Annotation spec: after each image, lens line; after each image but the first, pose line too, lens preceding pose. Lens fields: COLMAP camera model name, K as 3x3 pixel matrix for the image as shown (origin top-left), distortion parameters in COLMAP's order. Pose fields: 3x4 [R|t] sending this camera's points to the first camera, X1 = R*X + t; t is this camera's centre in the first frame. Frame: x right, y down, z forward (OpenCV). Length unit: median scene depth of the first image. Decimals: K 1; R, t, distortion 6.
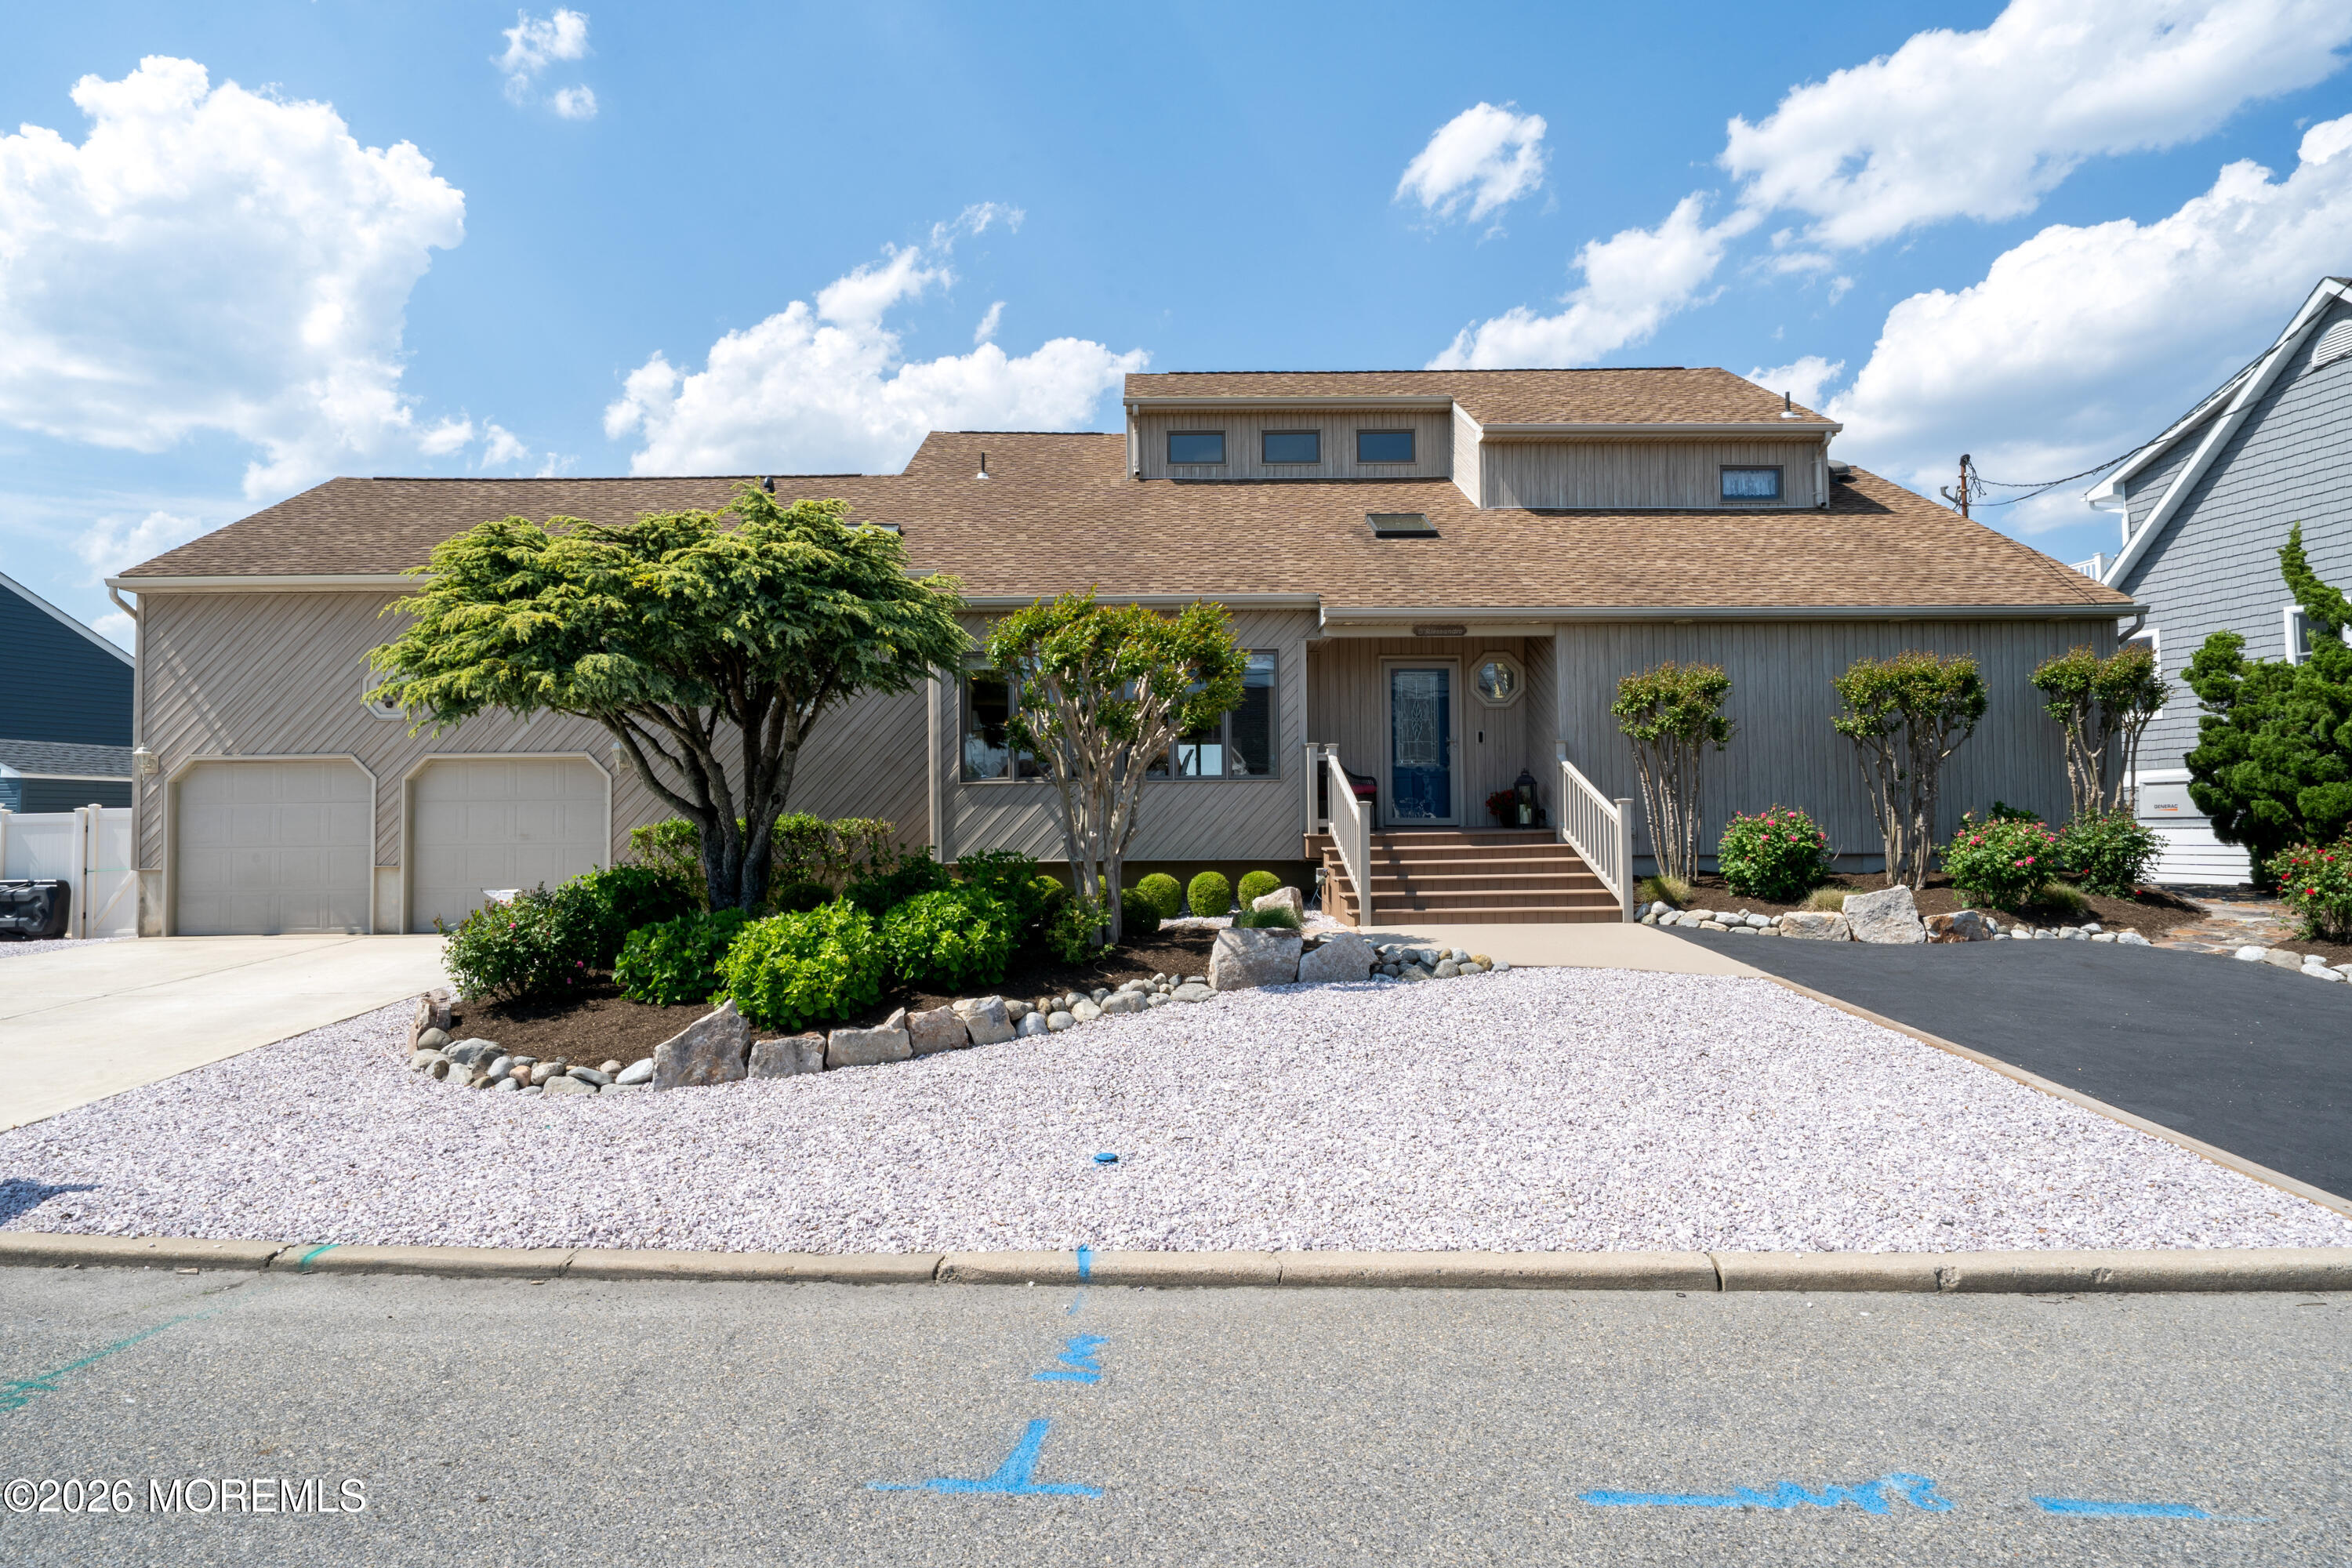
lens RADIAL K [[1276.1, 0, 1176.0], [0, 1276.1, 784.0], [0, 0, 1]] dist [-0.000281, -0.000028]
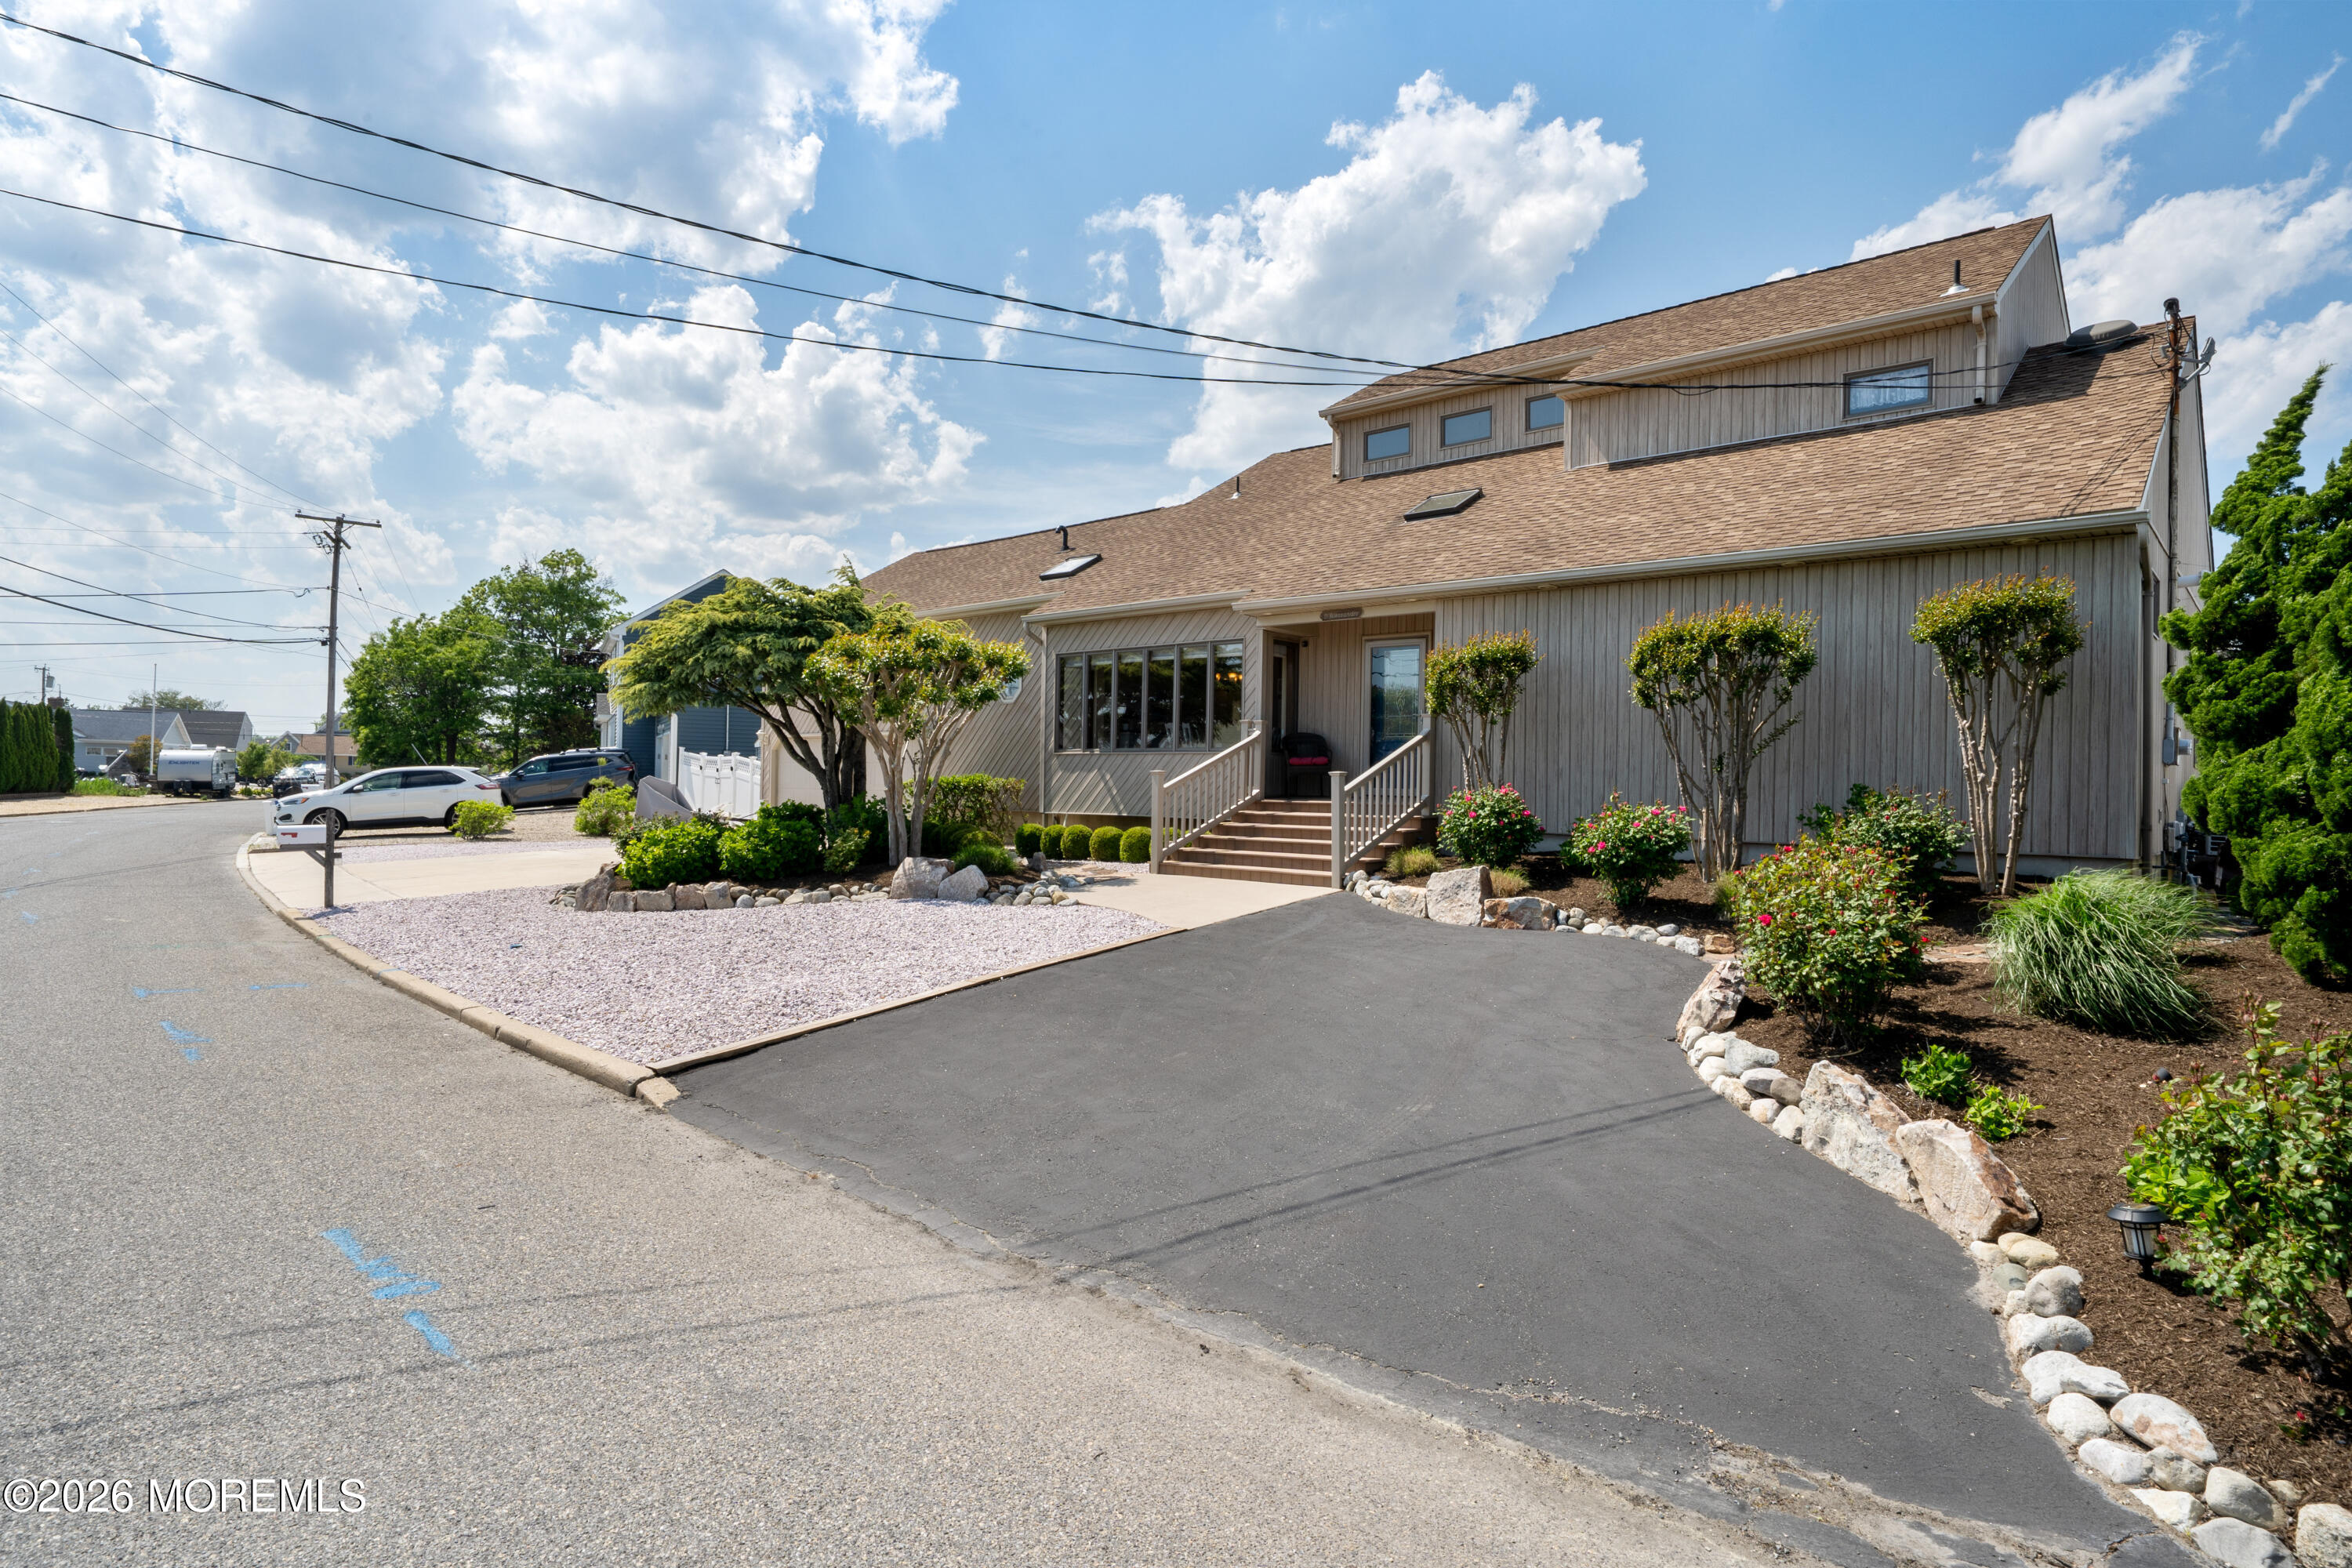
lens RADIAL K [[1276.1, 0, 1176.0], [0, 1276.1, 784.0], [0, 0, 1]] dist [-0.000281, -0.000028]
pose [[0.728770, 0.022416, -0.684391, 0.840345], [-0.005860, 0.999632, 0.026501, -0.004579], [0.684733, -0.015303, 0.728633, 0.117660]]
